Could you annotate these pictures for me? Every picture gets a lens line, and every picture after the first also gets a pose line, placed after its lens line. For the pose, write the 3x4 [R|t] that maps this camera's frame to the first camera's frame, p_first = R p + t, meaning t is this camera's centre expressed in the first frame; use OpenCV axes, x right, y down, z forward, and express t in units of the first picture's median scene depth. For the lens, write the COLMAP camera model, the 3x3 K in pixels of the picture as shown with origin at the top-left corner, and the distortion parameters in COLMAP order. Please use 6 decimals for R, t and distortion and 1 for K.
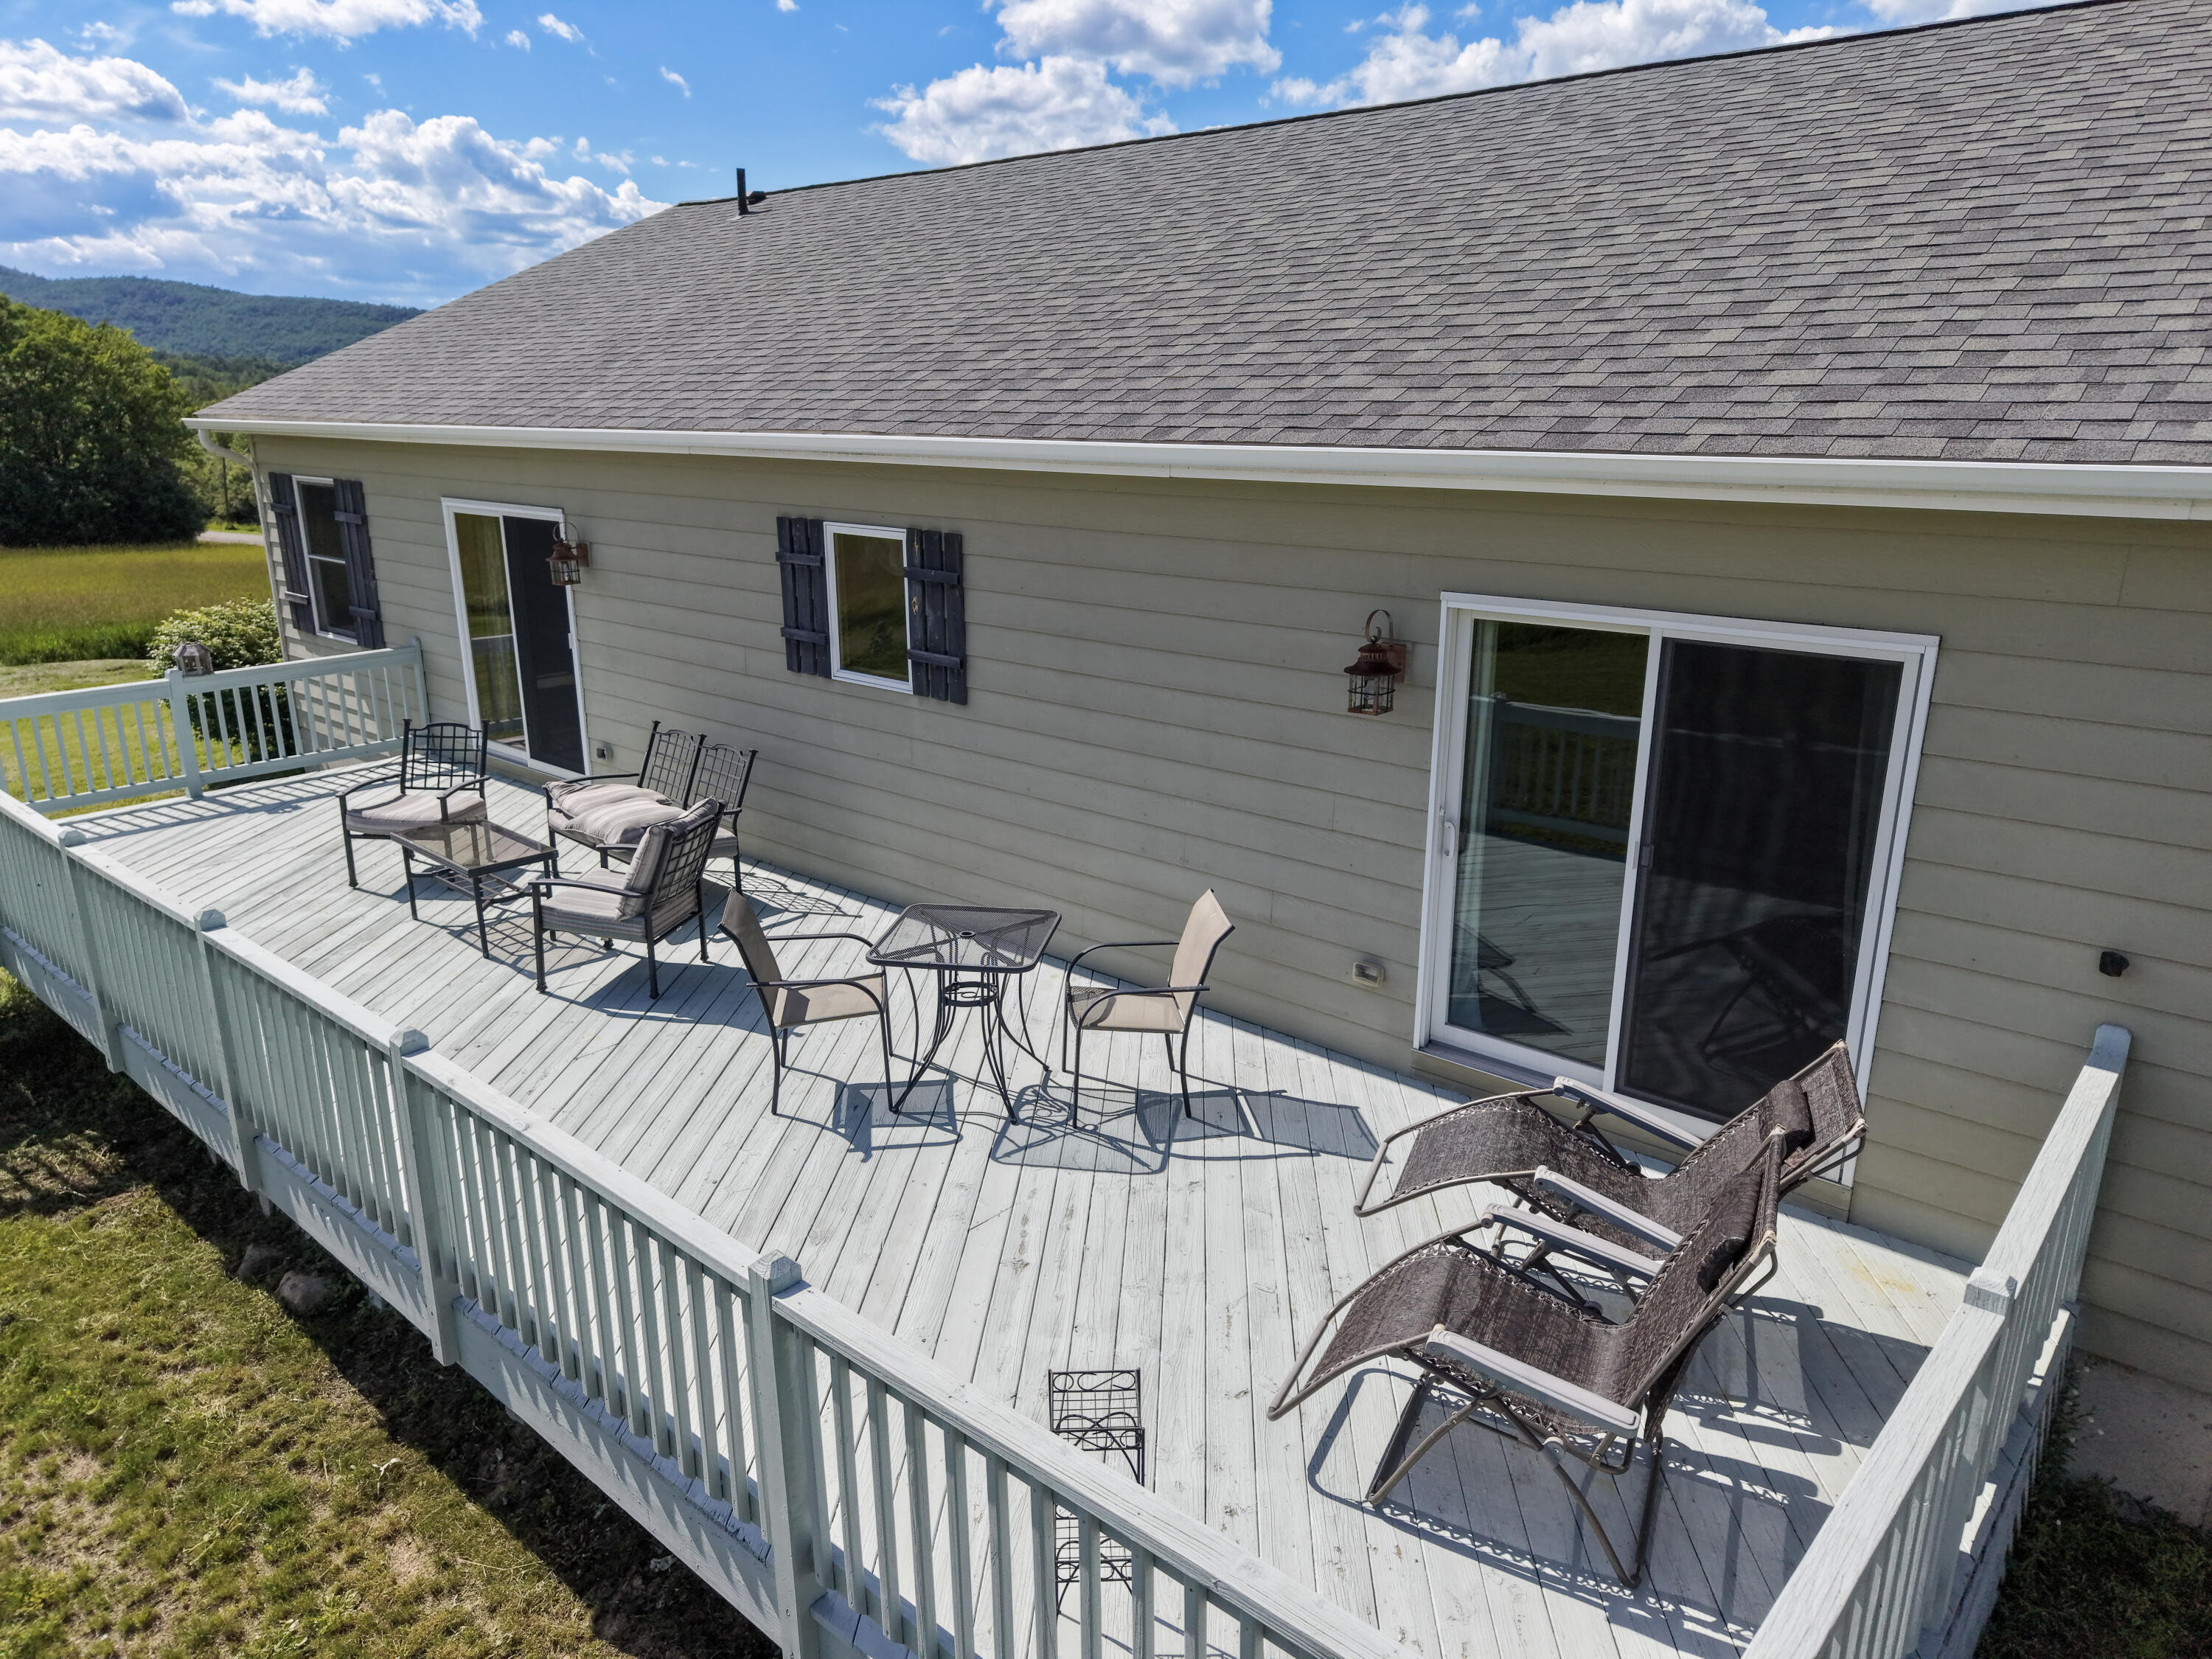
lens RADIAL K [[1499.3, 0, 1106.0], [0, 1499.3, 829.5], [0, 0, 1]] dist [-0.007300, -0.005057]
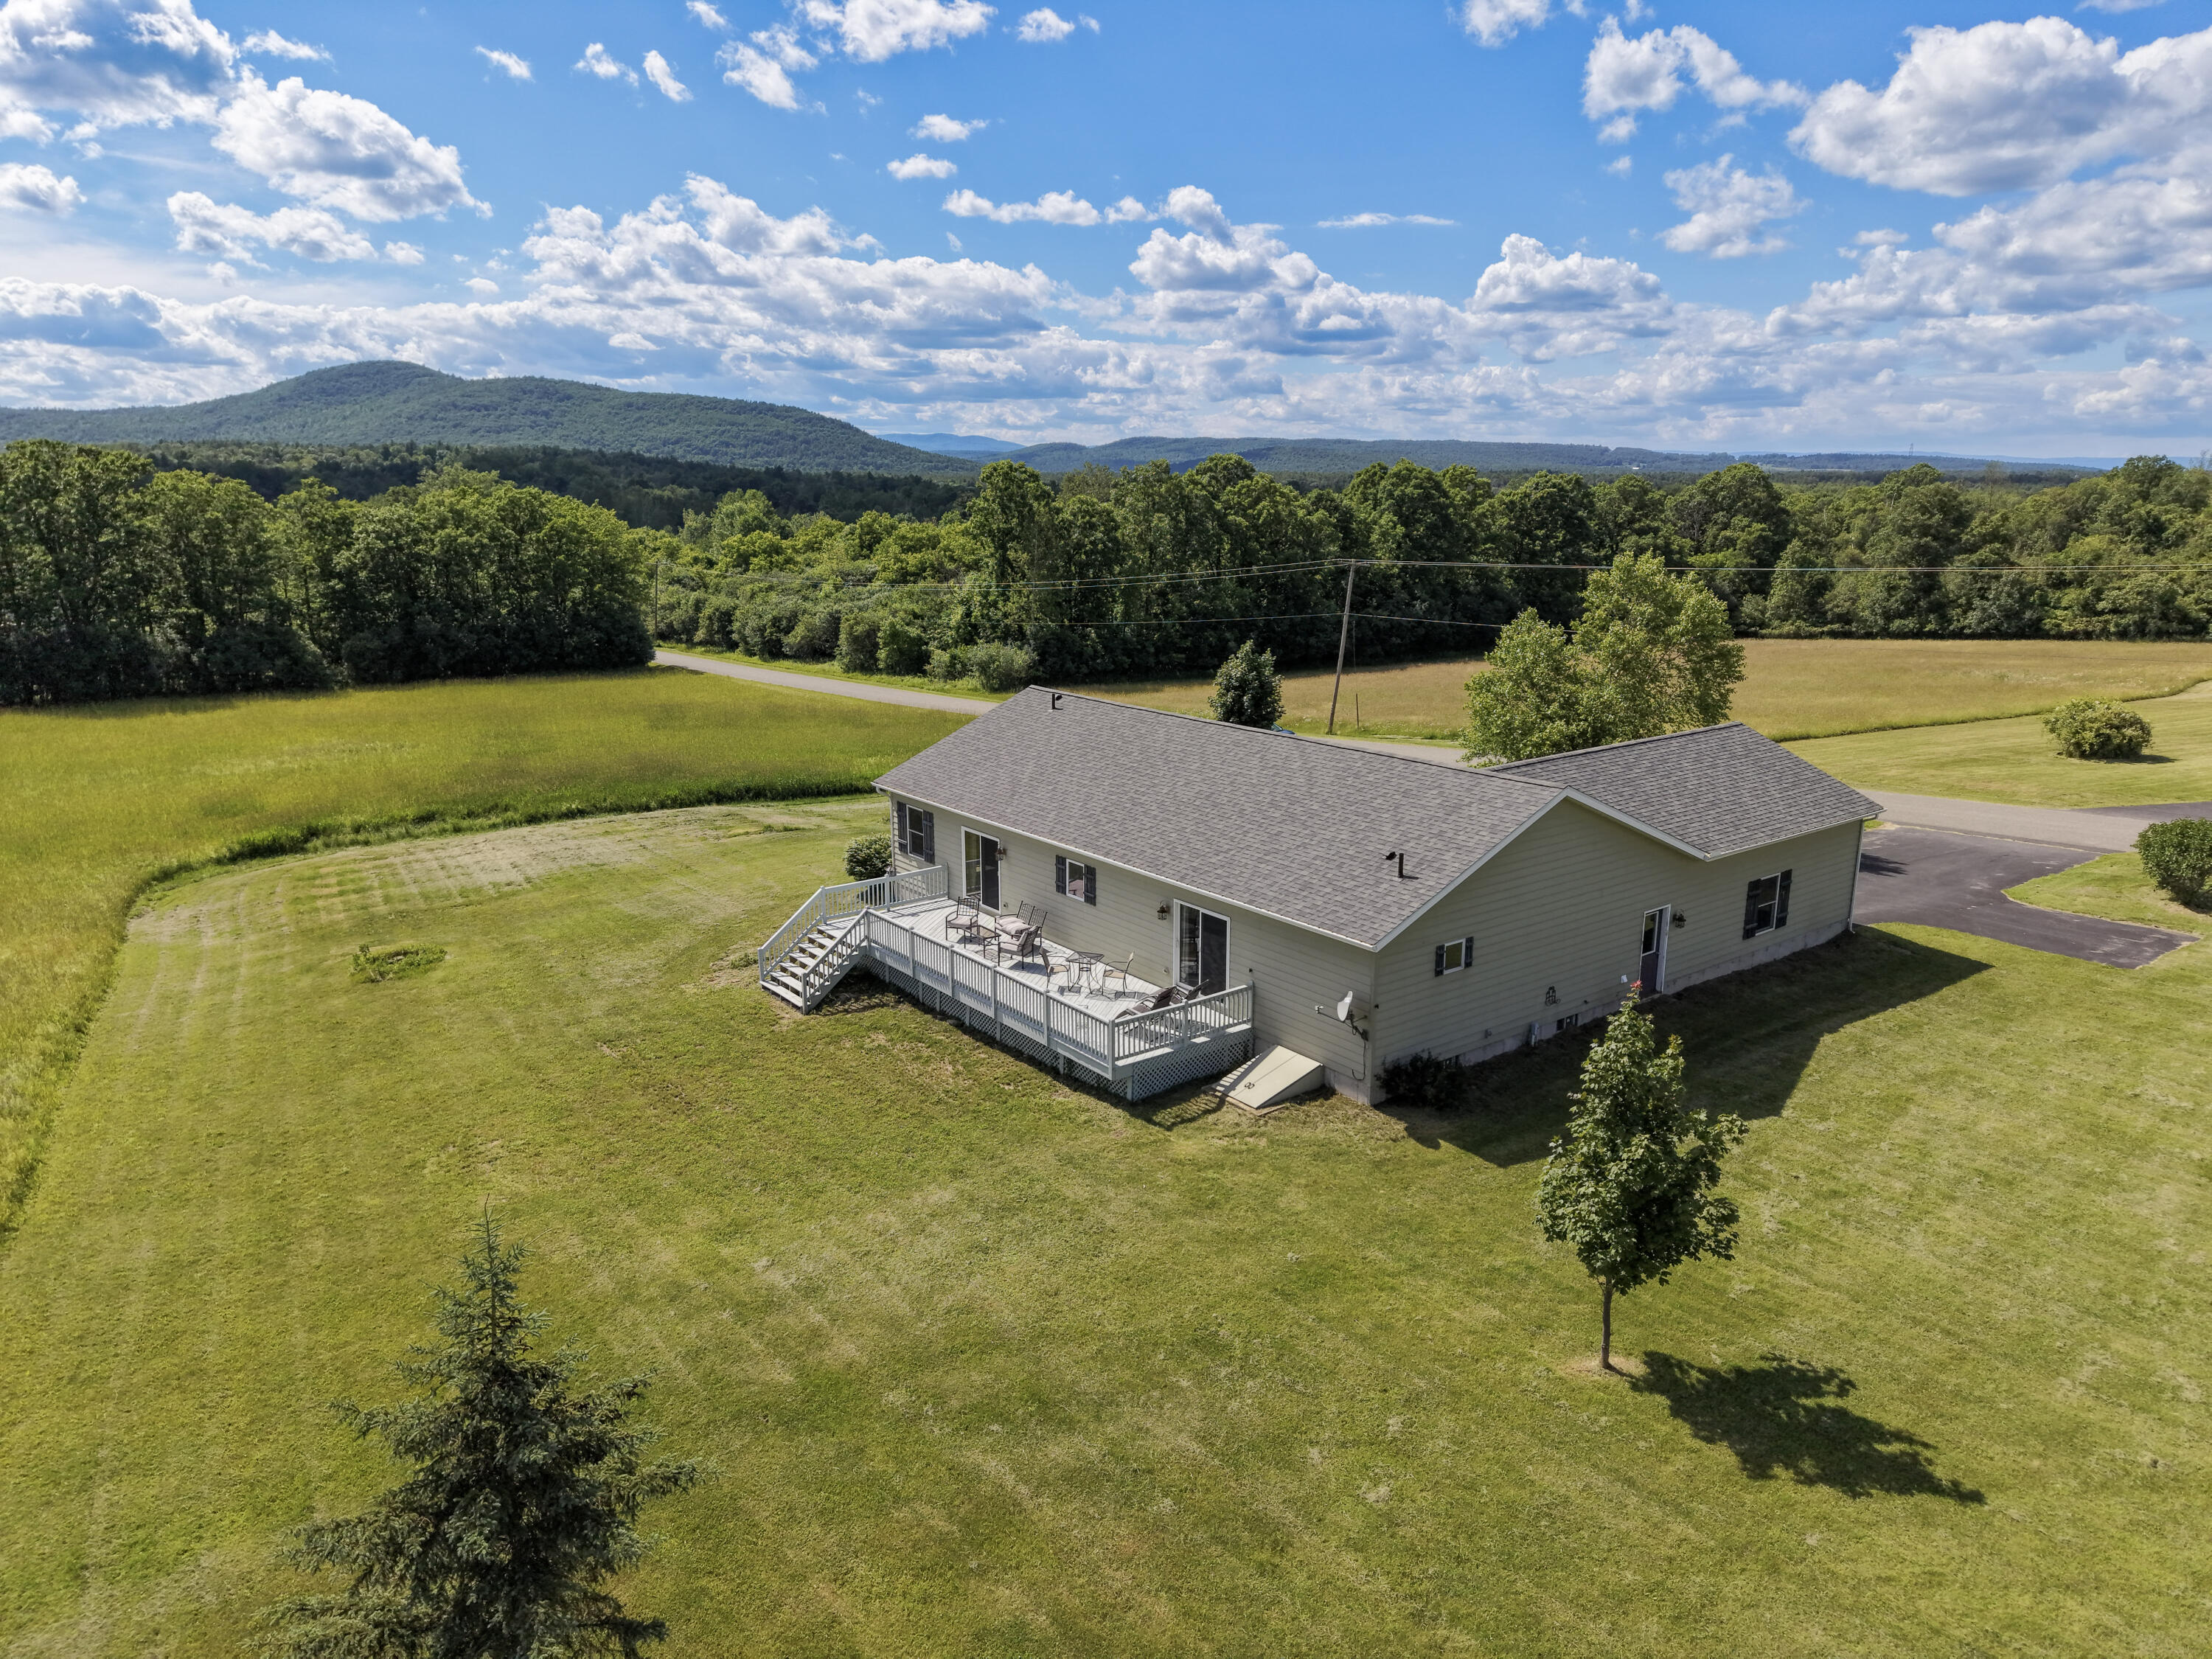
lens RADIAL K [[1499.3, 0, 1106.0], [0, 1499.3, 829.5], [0, 0, 1]] dist [-0.007300, -0.005057]
pose [[0.981304, 0.047987, -0.186388, 0.685940], [-0.057432, 0.997307, -0.045601, -0.102244], [0.183698, 0.055453, 0.981417, -3.043403]]
